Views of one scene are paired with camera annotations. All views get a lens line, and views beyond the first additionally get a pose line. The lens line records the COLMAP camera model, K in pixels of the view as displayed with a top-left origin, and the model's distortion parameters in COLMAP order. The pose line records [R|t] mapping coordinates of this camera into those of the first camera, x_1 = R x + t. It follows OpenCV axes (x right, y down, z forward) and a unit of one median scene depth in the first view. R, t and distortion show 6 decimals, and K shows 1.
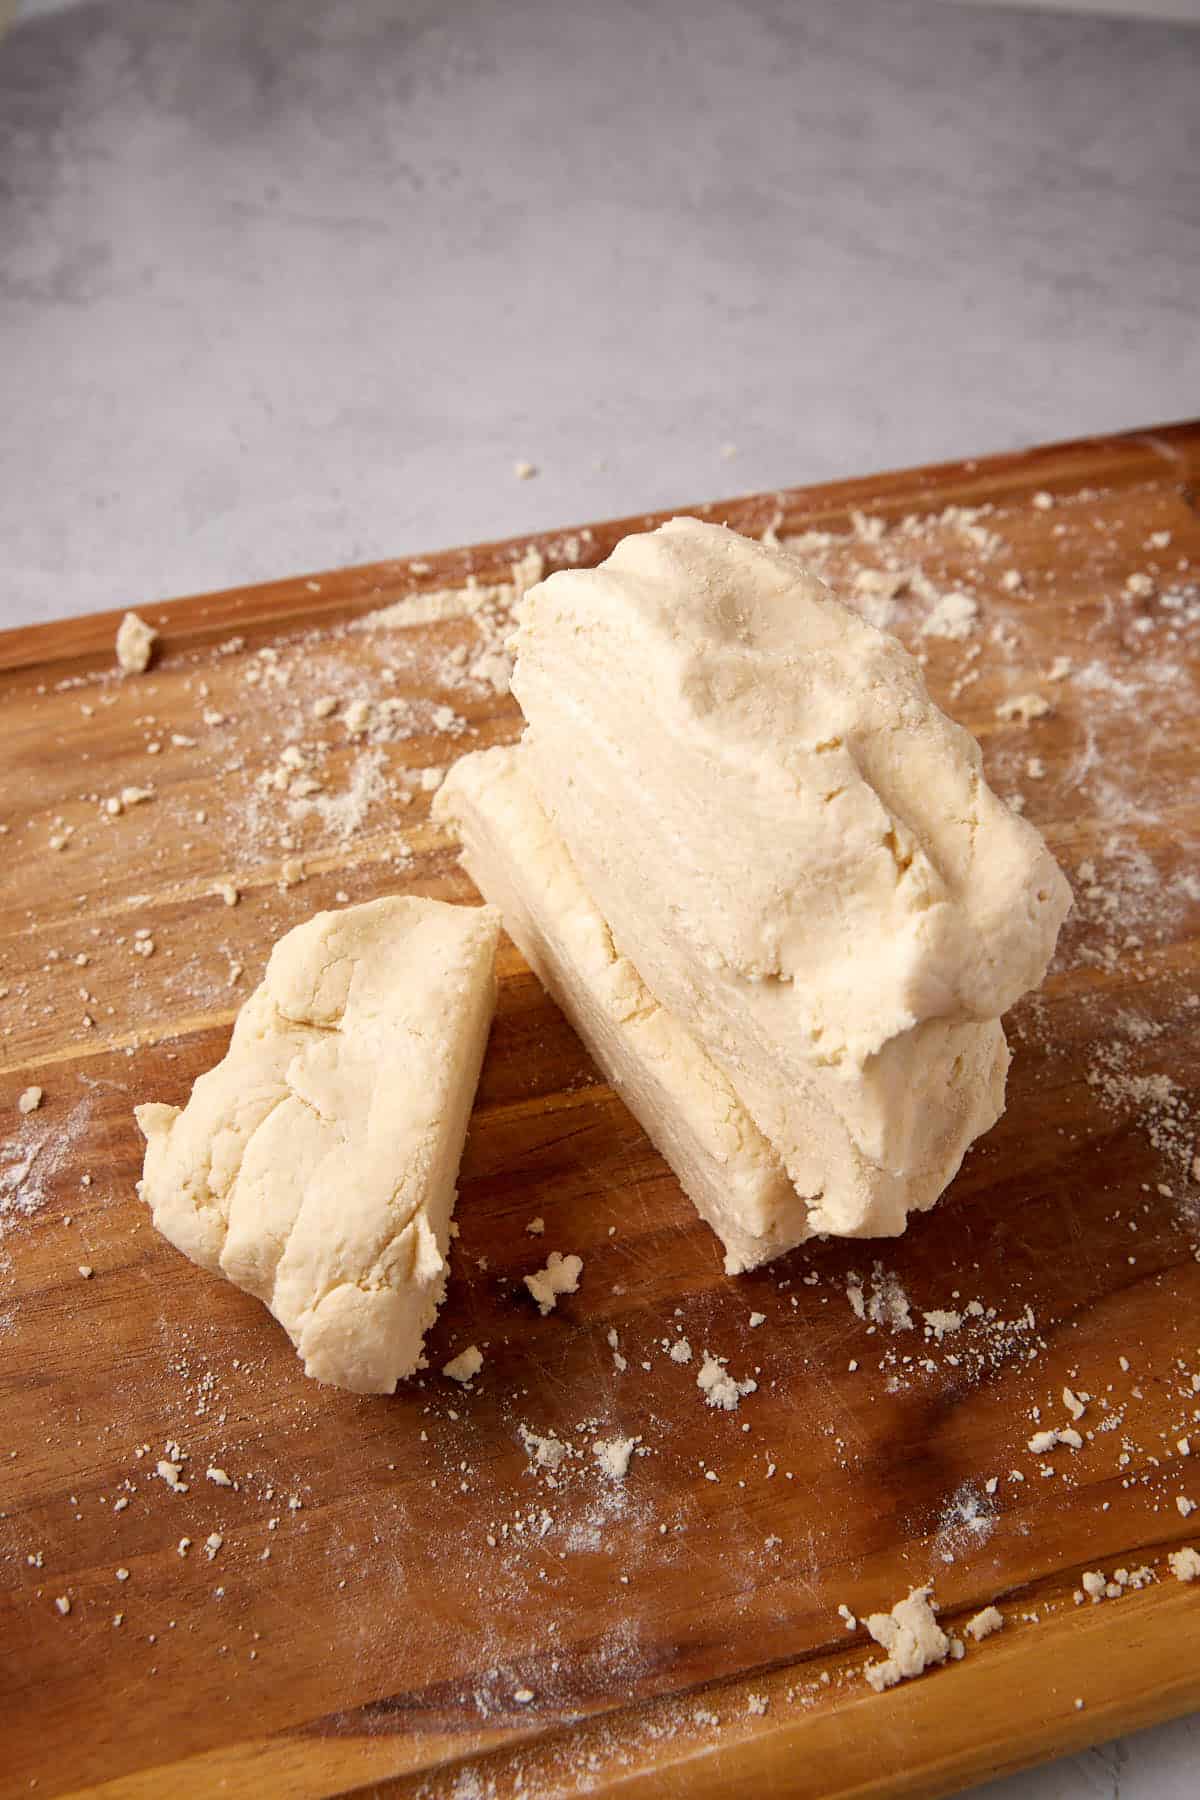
lens RADIAL K [[1707.3, 0, 600.0], [0, 1707.3, 900.0], [0, 0, 1]] dist [-0.036219, 0.056060]
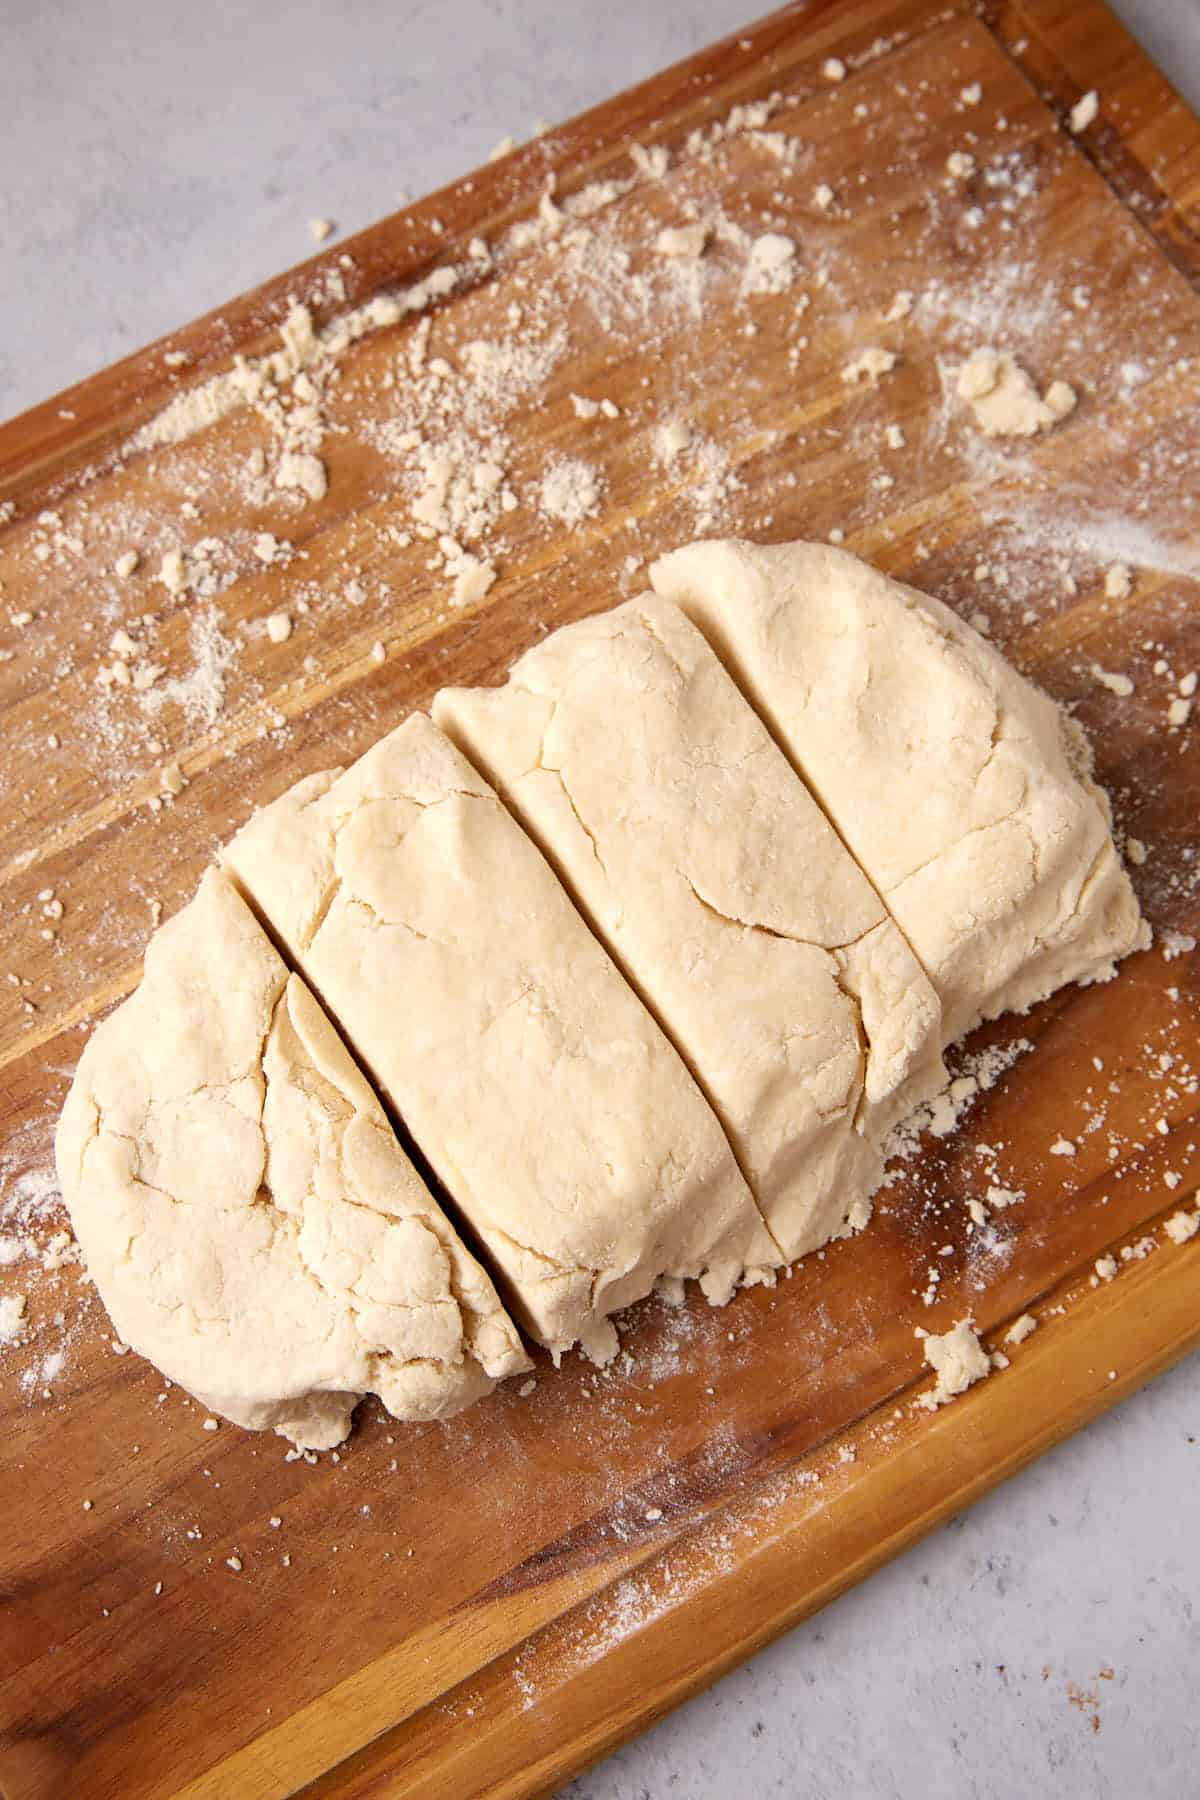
lens RADIAL K [[1707.3, 0, 600.0], [0, 1707.3, 900.0], [0, 0, 1]] dist [-0.036219, 0.056060]
pose [[0.960853, -0.273174, 0.046230, -0.014035], [0.235602, 0.893424, 0.382472, -0.249899], [-0.145784, -0.356607, 0.922810, 0.068831]]
